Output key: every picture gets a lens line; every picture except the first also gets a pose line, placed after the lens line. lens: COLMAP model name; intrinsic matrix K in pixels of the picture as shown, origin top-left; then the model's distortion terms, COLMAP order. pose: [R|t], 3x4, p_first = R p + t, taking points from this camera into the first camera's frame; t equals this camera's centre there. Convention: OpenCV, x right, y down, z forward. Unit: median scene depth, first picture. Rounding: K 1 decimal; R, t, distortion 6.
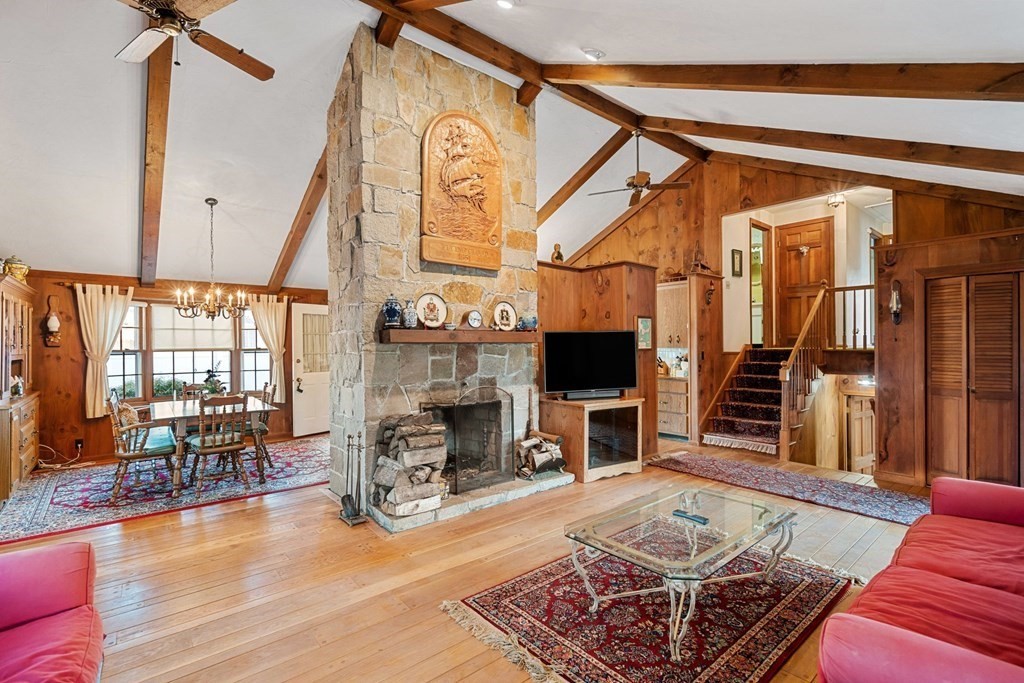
lens RADIAL K [[458.6, 0, 512.9], [0, 458.6, 342.5], [0, 0, 1]] dist [-0.004066, 0.000423]
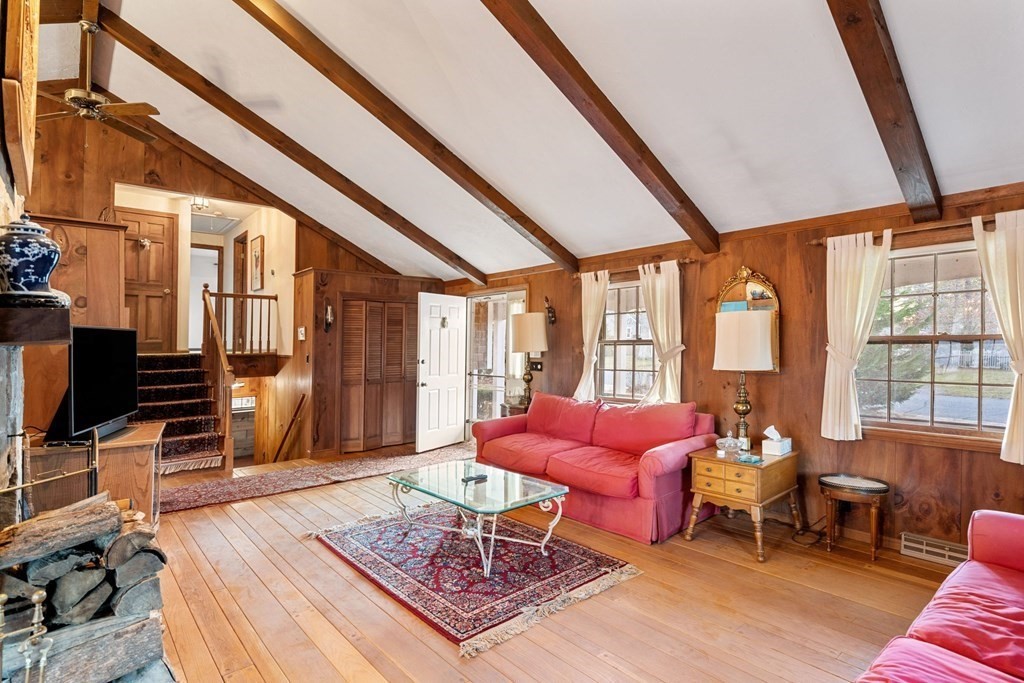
lens RADIAL K [[511.0, 0, 515.4], [0, 511.0, 345.9], [0, 0, 1]] dist [0.001351, -0.000078]
pose [[-0.015043, 0.007349, 0.999860, -1.012668], [0.005588, 0.999958, -0.007265, 0.020514], [-0.999871, 0.005478, -0.015083, 0.865593]]
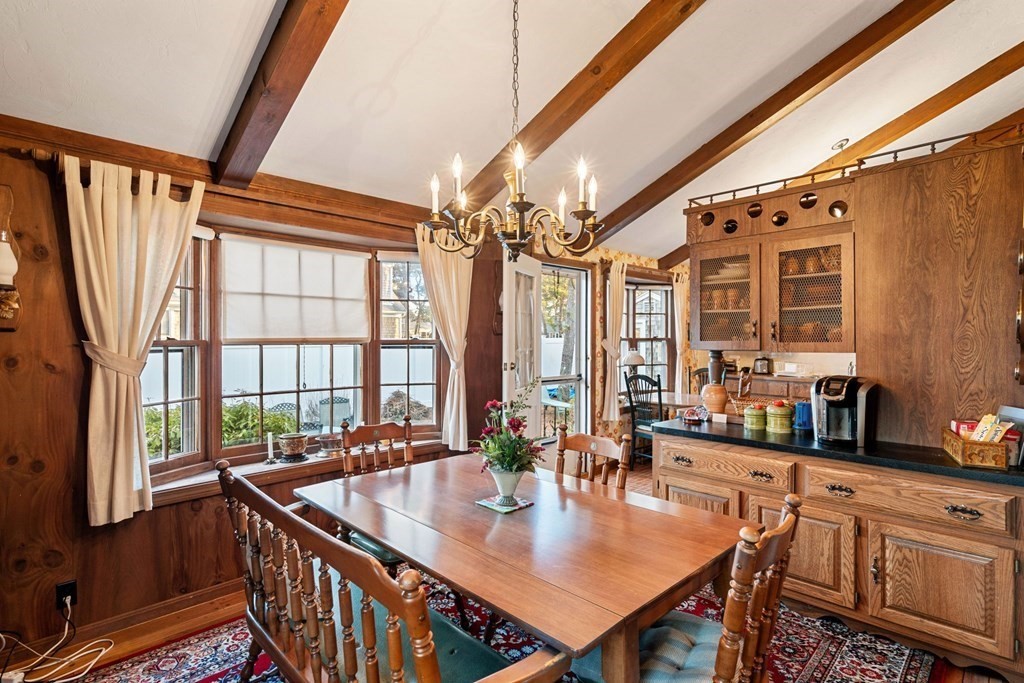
lens RADIAL K [[511.0, 0, 513.9], [0, 511.0, 335.8], [0, 0, 1]] dist [0.001351, -0.000078]
pose [[0.997168, 0.003797, 0.075106, -0.345460], [-0.003596, 0.999990, -0.002810, 0.007113], [-0.075116, 0.002532, 0.997172, 0.312226]]
